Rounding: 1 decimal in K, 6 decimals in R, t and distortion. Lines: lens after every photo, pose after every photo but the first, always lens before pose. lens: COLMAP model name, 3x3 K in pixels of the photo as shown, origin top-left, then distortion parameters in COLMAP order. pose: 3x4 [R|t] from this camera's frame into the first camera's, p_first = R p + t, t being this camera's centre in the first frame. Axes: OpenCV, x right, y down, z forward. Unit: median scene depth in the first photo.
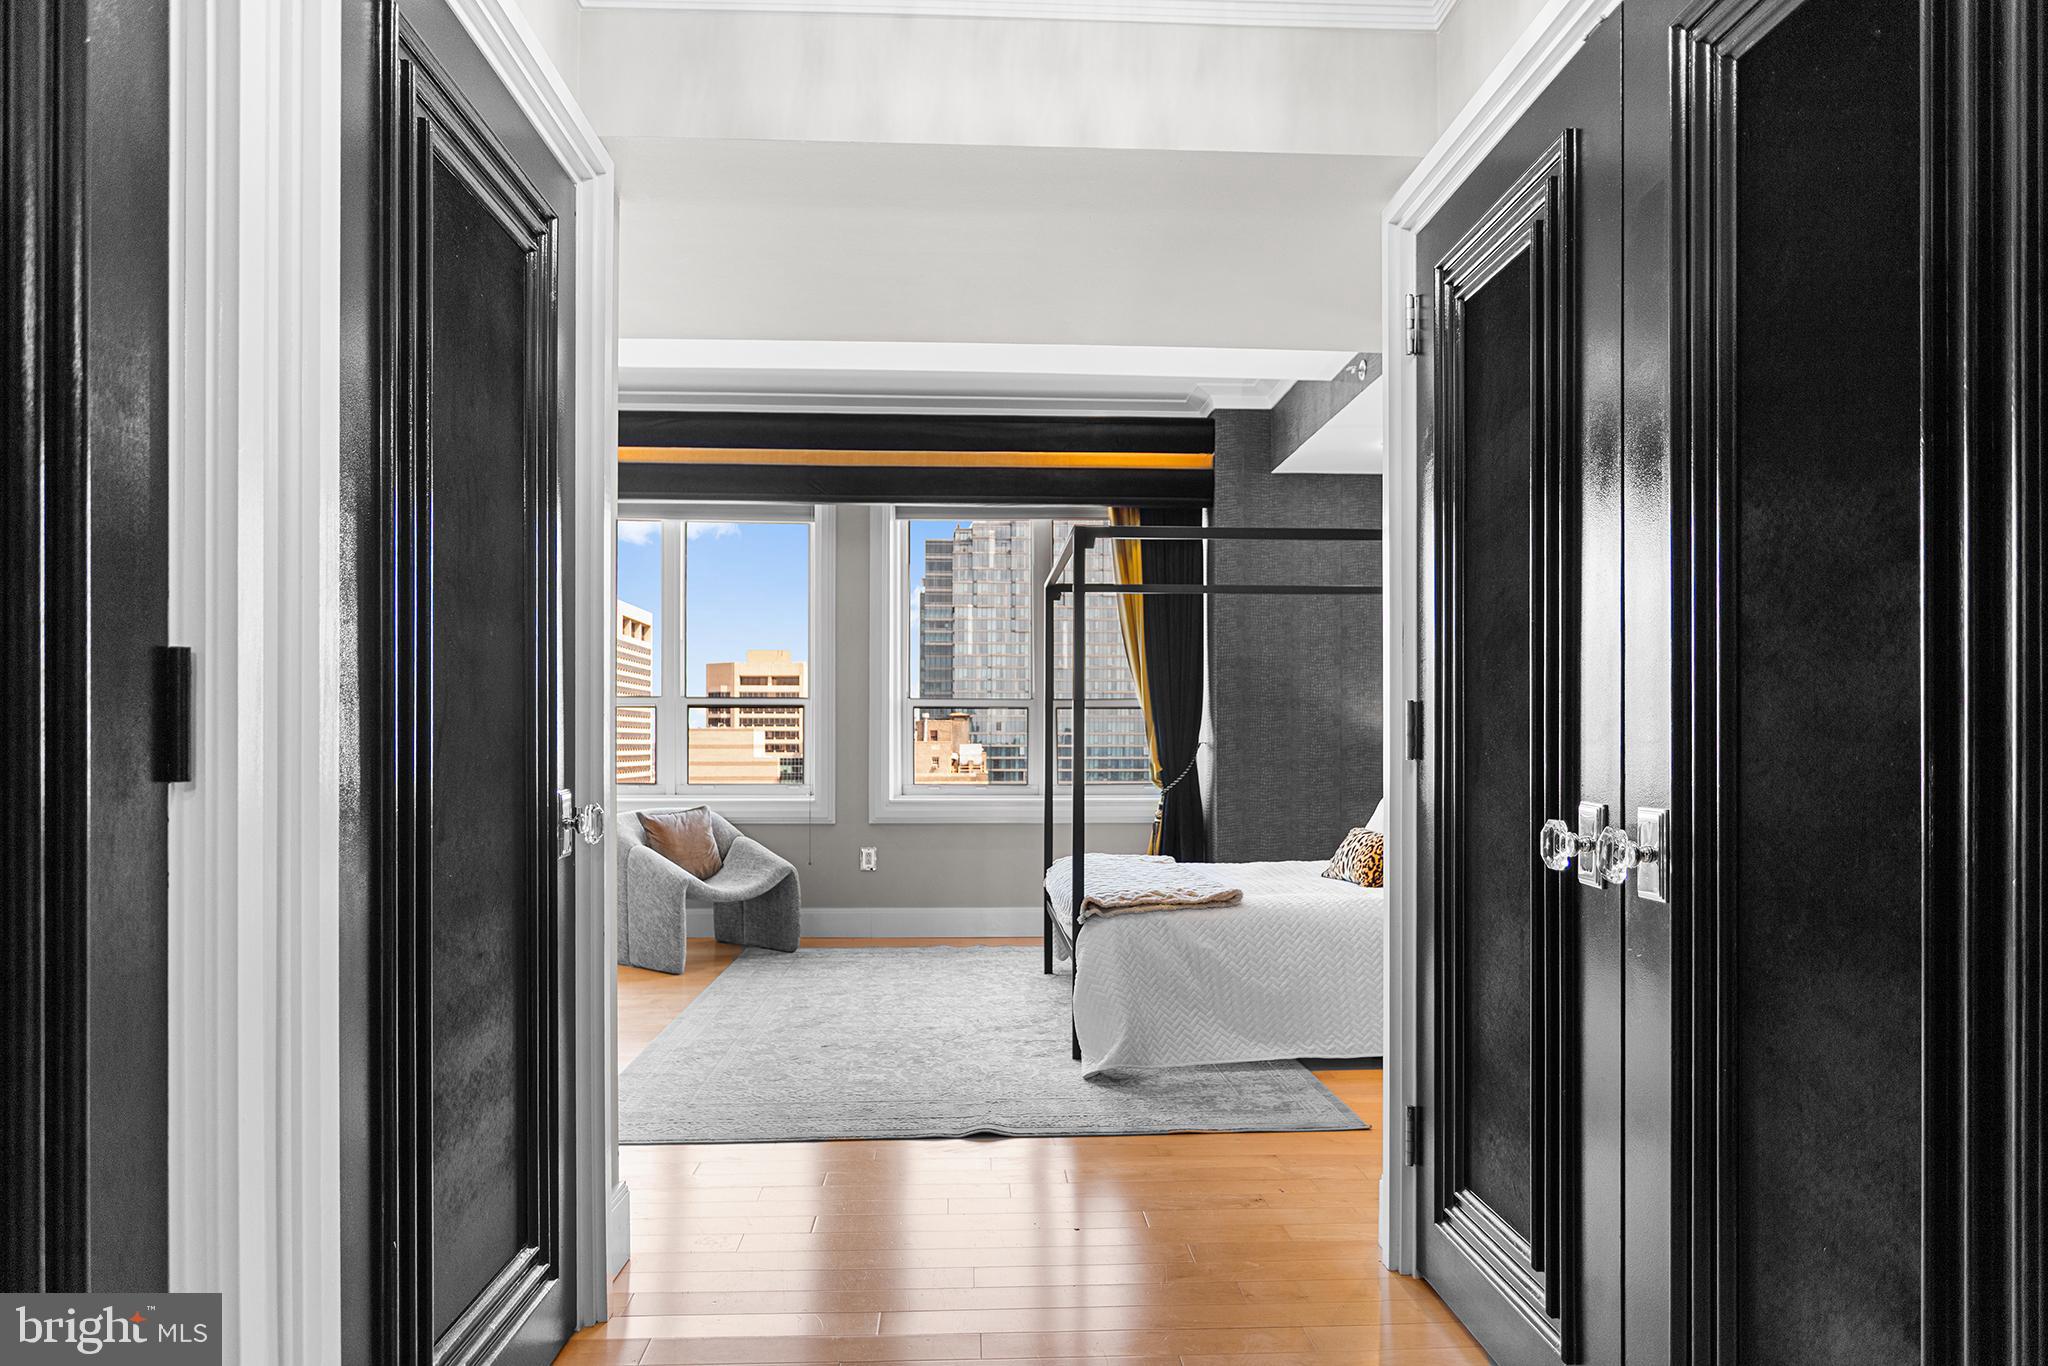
lens RADIAL K [[1198.8, 0, 1024.6], [0, 1198.8, 741.1], [0, 0, 1]] dist [-0.059003, 0.000106]
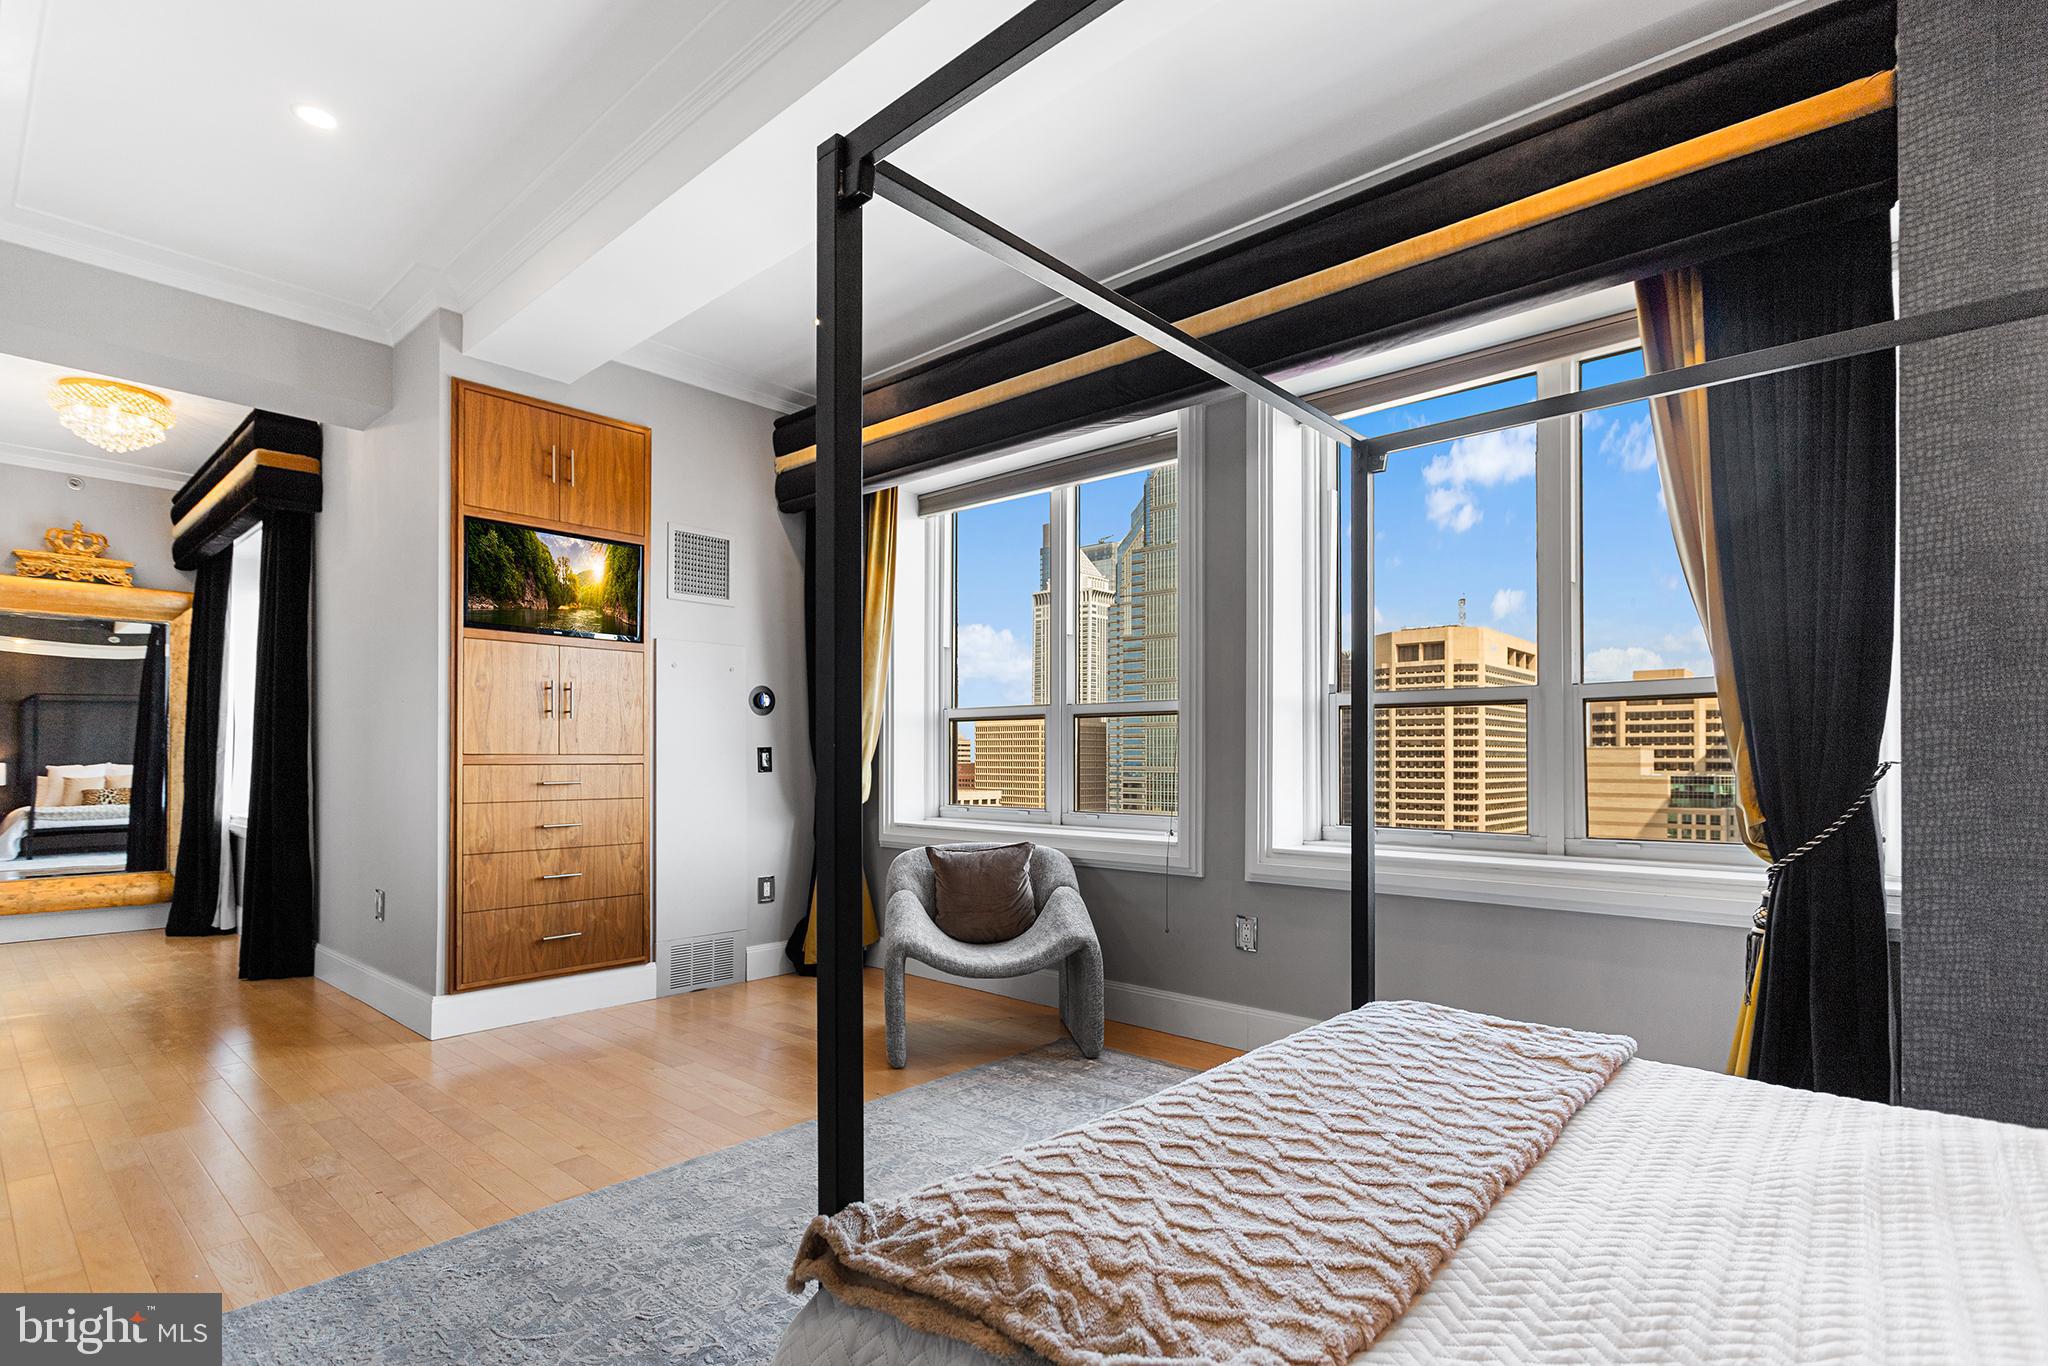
lens RADIAL K [[998.8, 0, 1029.5], [0, 998.8, 753.4], [0, 0, 1]] dist [0.004039, 0.000020]
pose [[0.708979, -0.002831, -0.705224, 0.188659], [-0.001197, 0.999986, -0.005218, -0.000522], [0.705229, 0.004543, 0.708965, 0.533559]]
